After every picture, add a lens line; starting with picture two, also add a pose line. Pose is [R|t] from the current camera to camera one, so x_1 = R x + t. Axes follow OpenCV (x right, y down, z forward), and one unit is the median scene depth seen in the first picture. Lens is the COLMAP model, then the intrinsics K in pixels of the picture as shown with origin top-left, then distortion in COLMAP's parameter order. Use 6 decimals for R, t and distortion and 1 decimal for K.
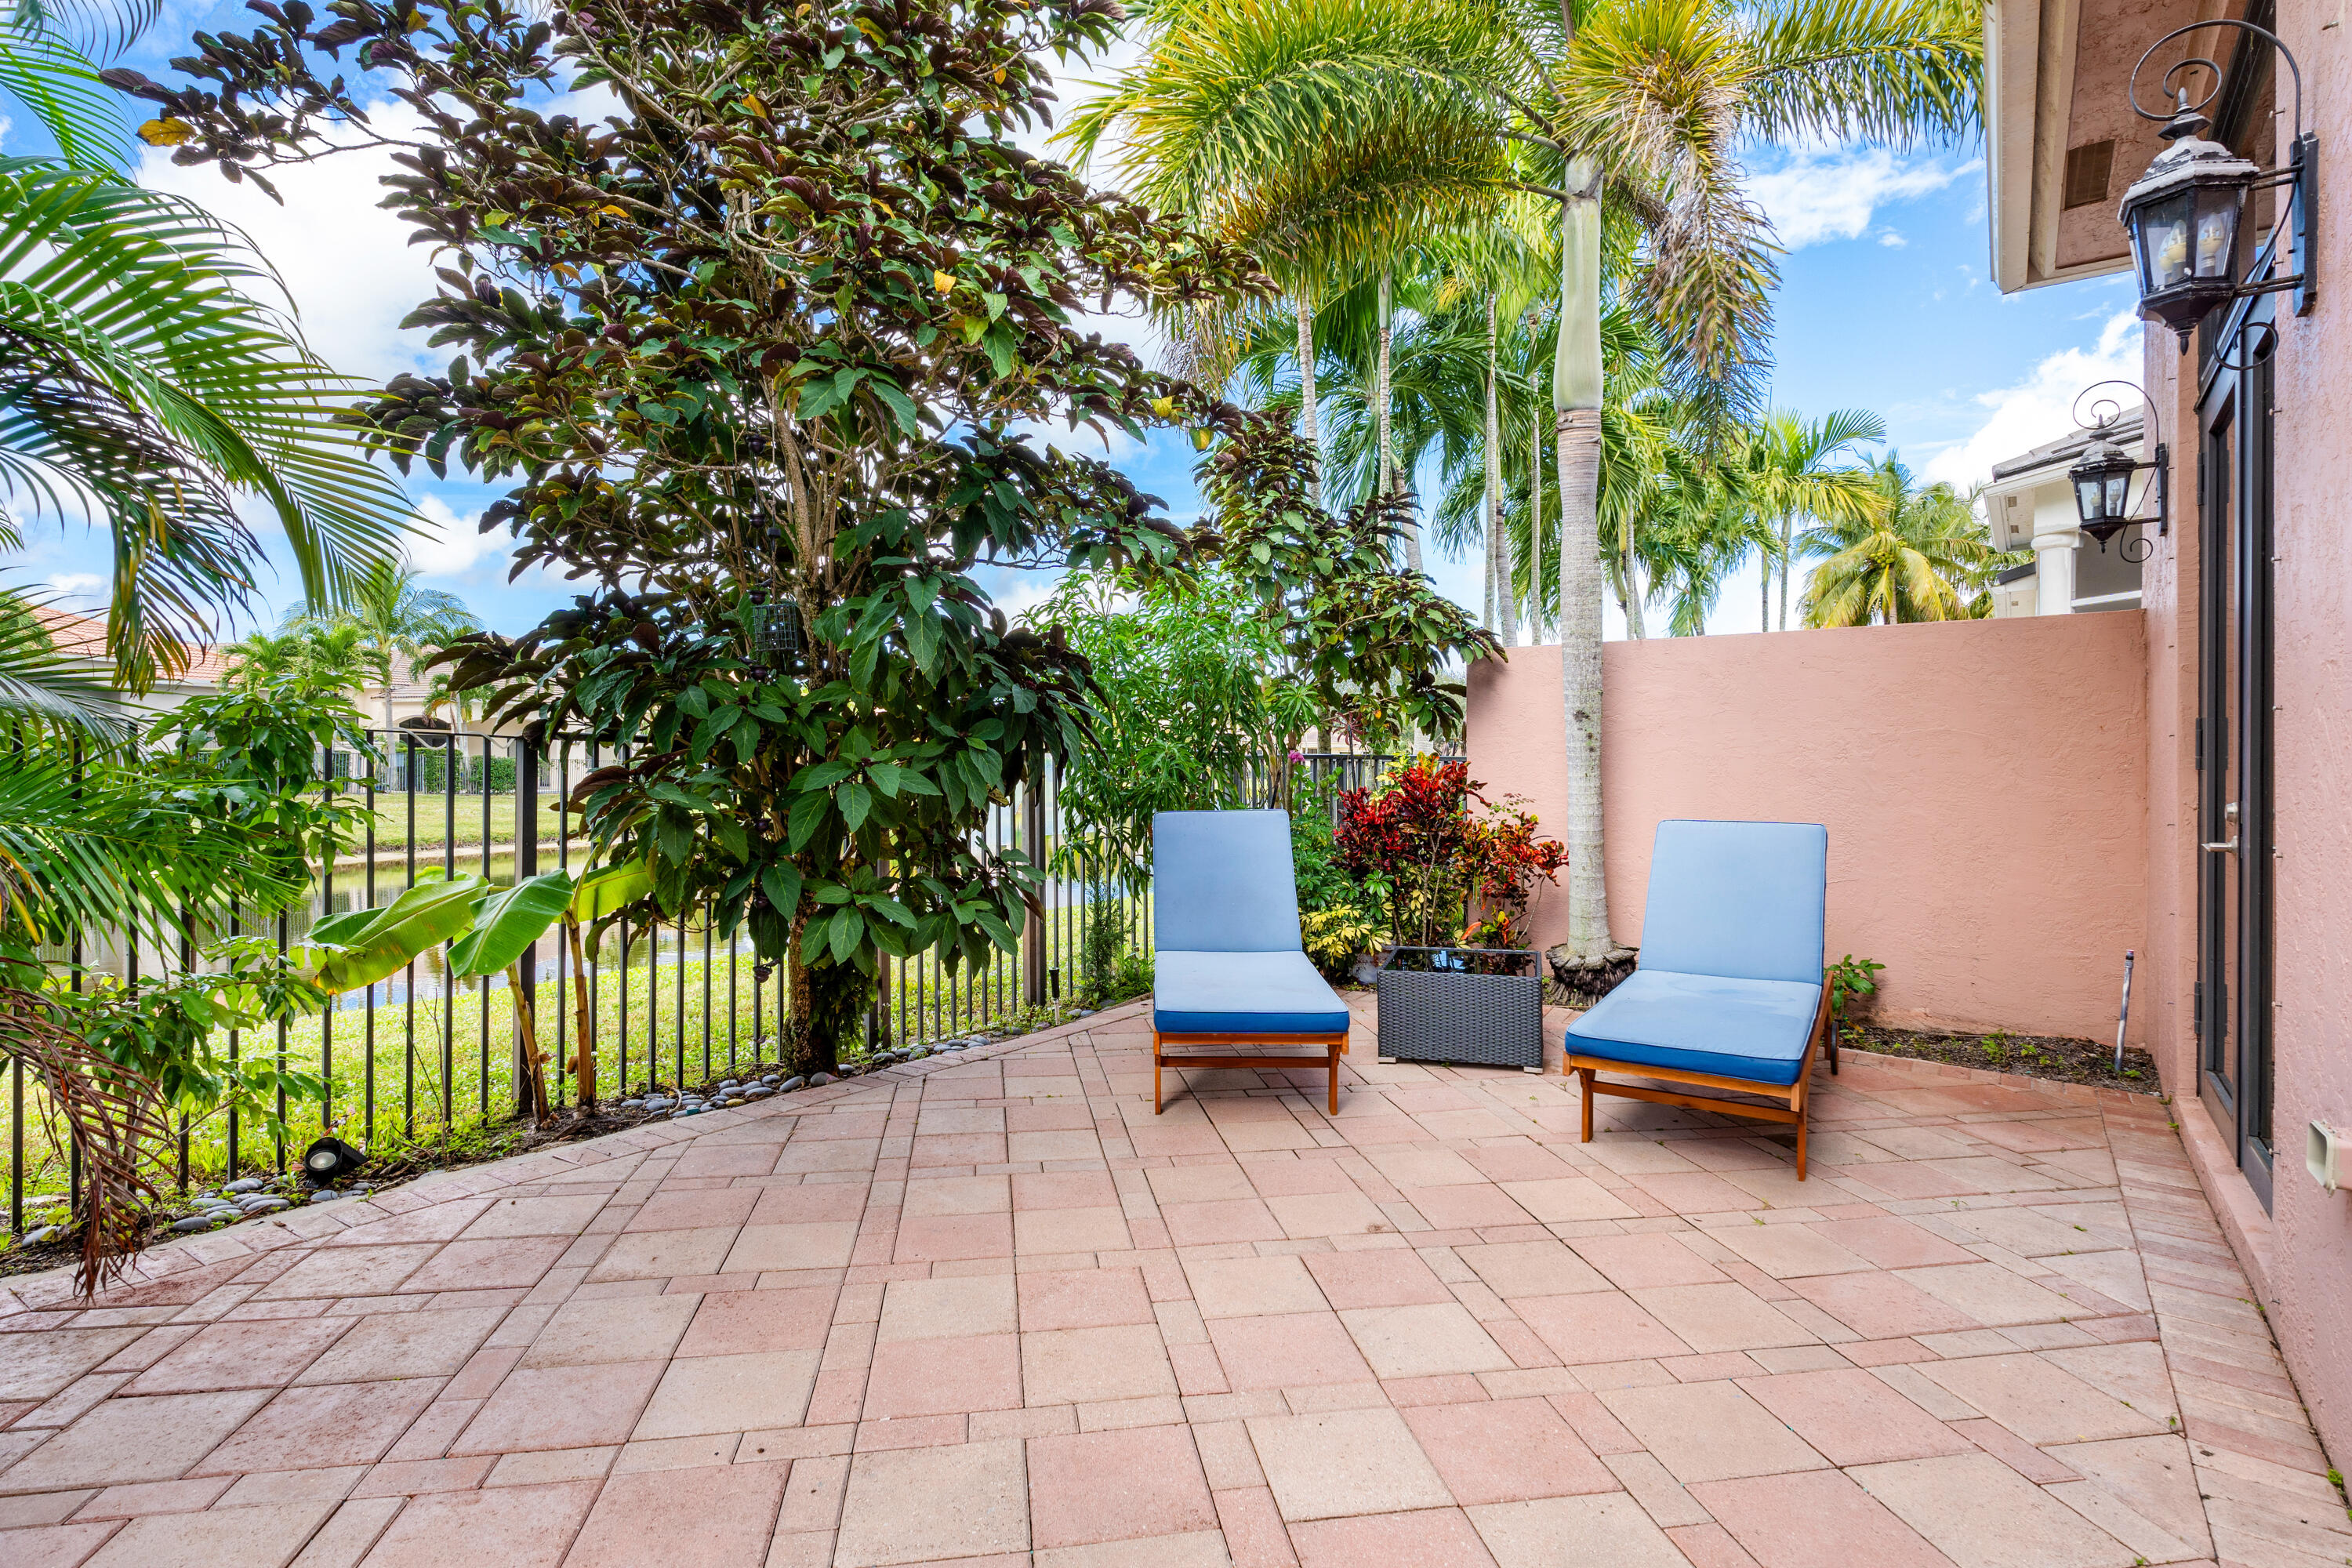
lens RADIAL K [[1192.0, 0, 1245.4], [0, 1192.0, 778.6], [0, 0, 1]] dist [-0.000359, 0.000213]
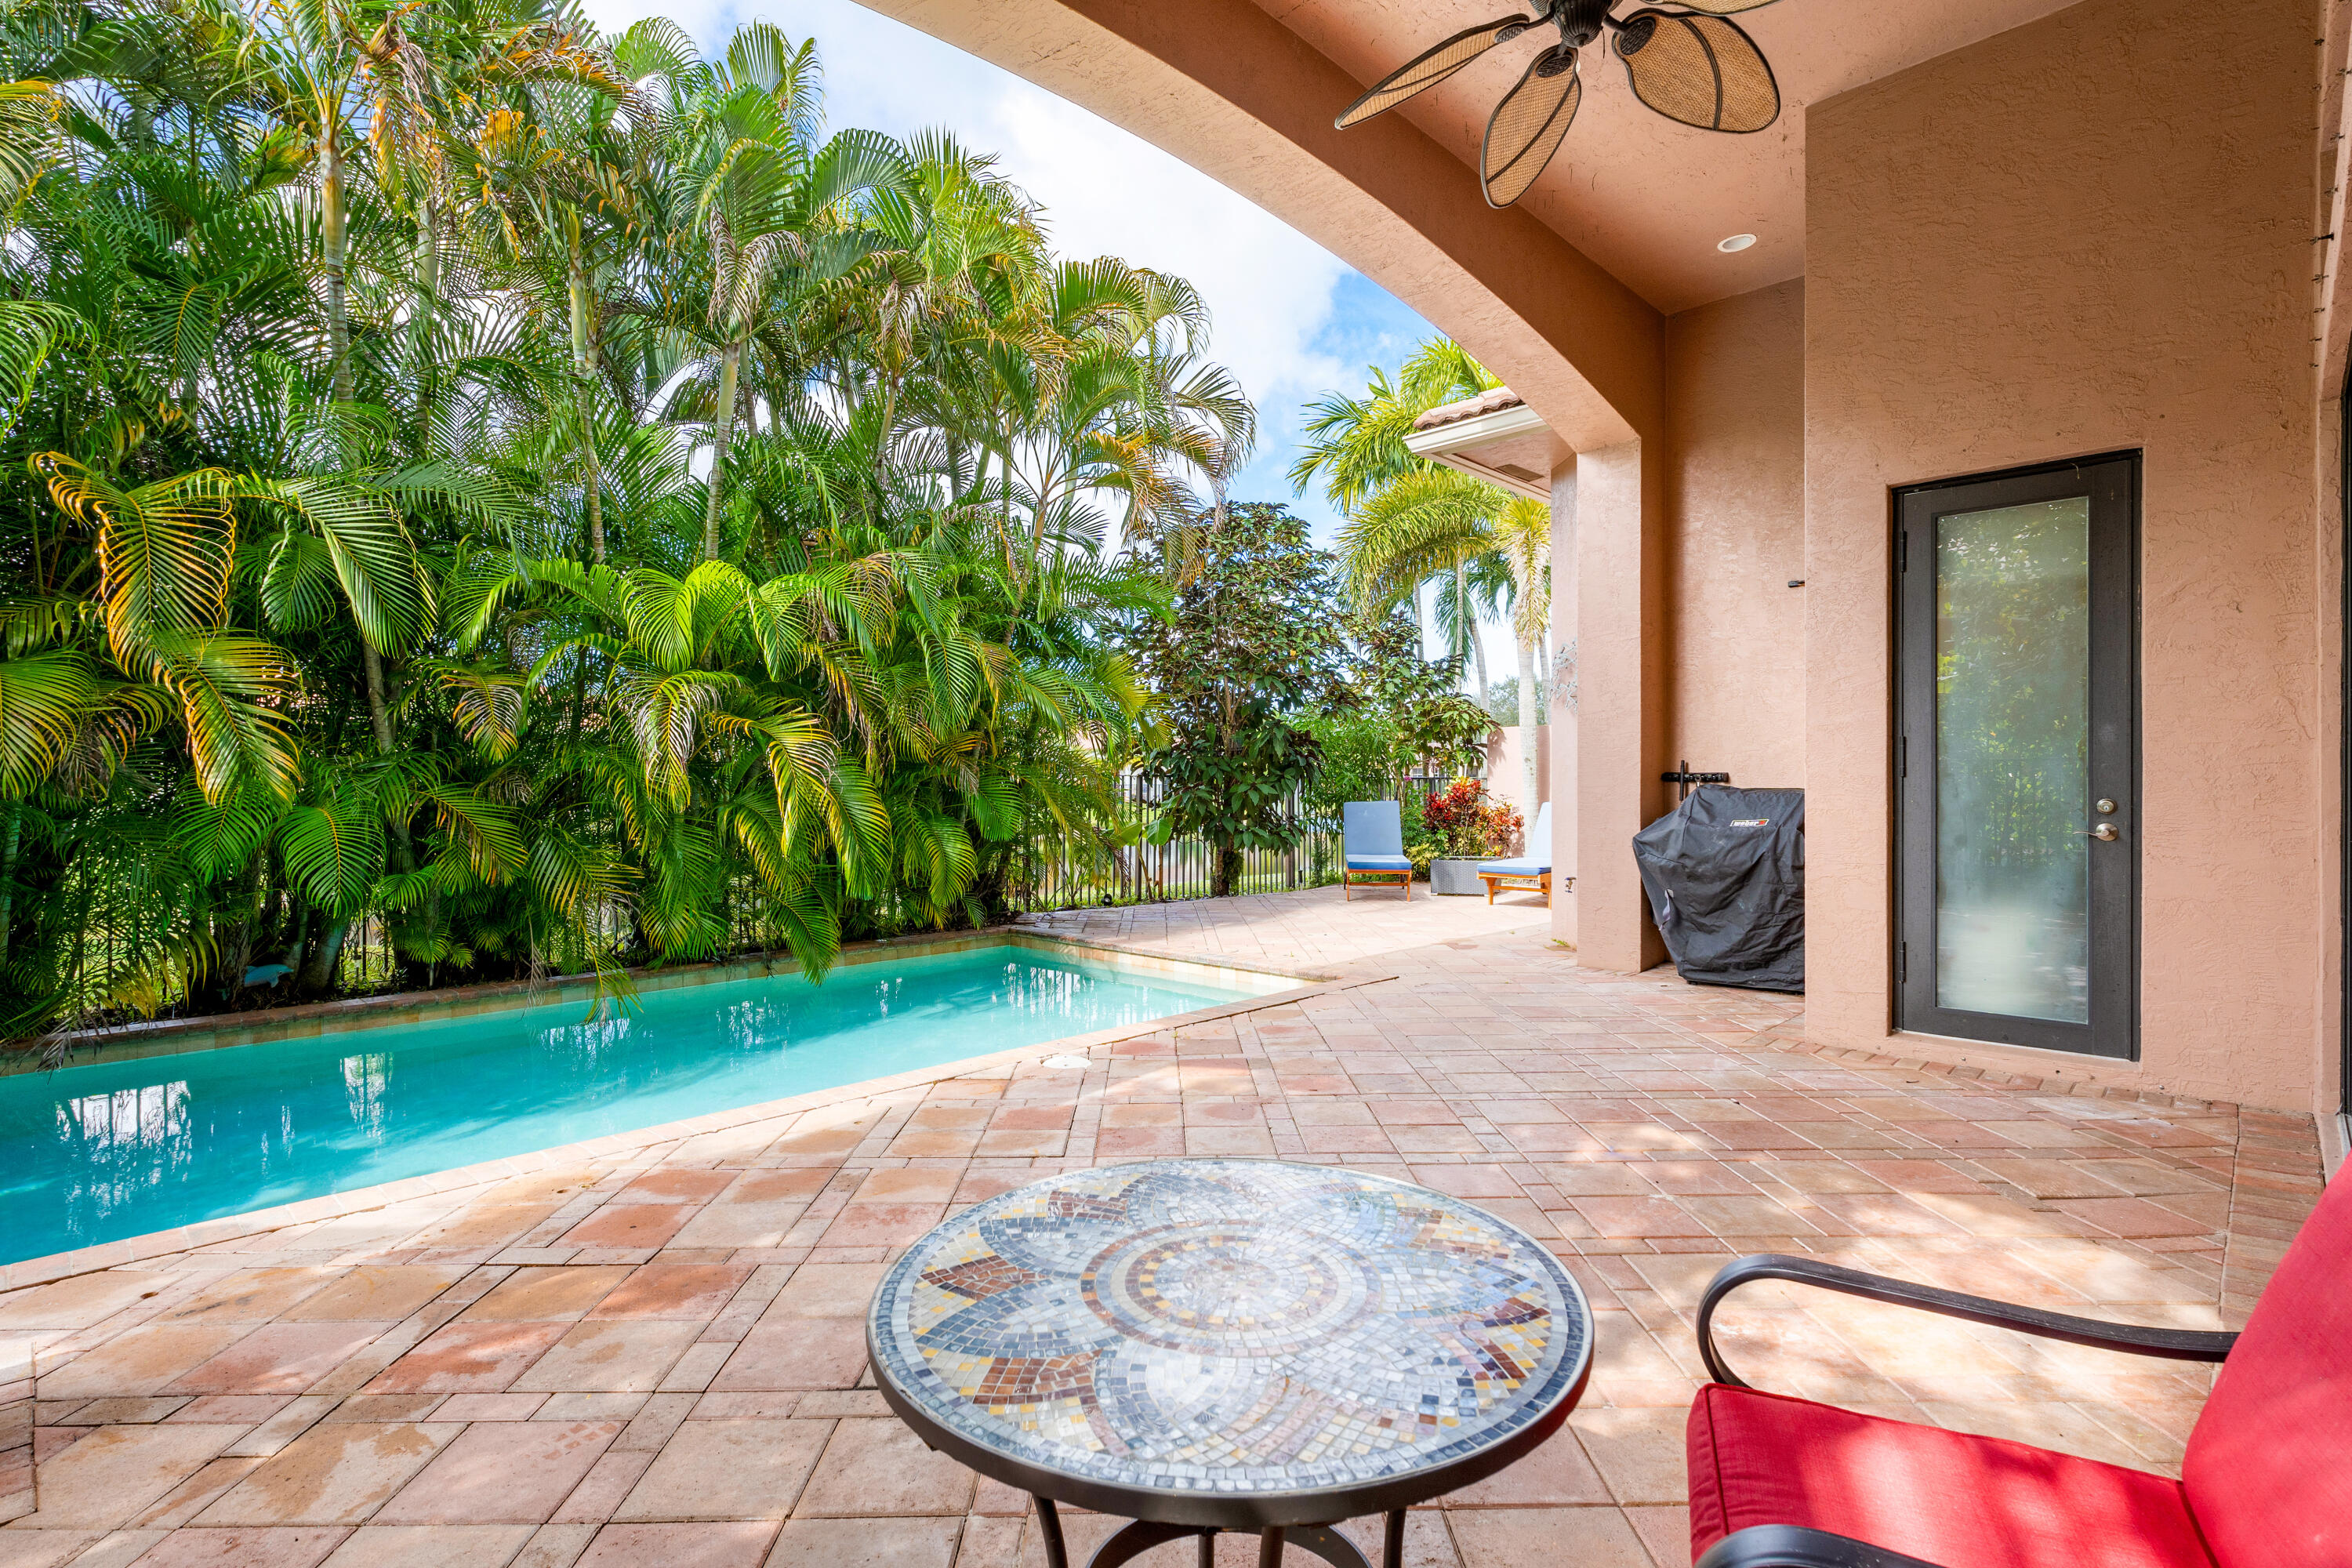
lens RADIAL K [[1133.2, 0, 1212.9], [0, 1133.2, 790.1], [0, 0, 1]] dist [0.003292, -0.000102]
pose [[0.986567, -0.004309, -0.163301, 0.032262], [0.003758, 0.999986, -0.003686, 0.009266], [0.163315, 0.003023, 0.986569, -1.177140]]
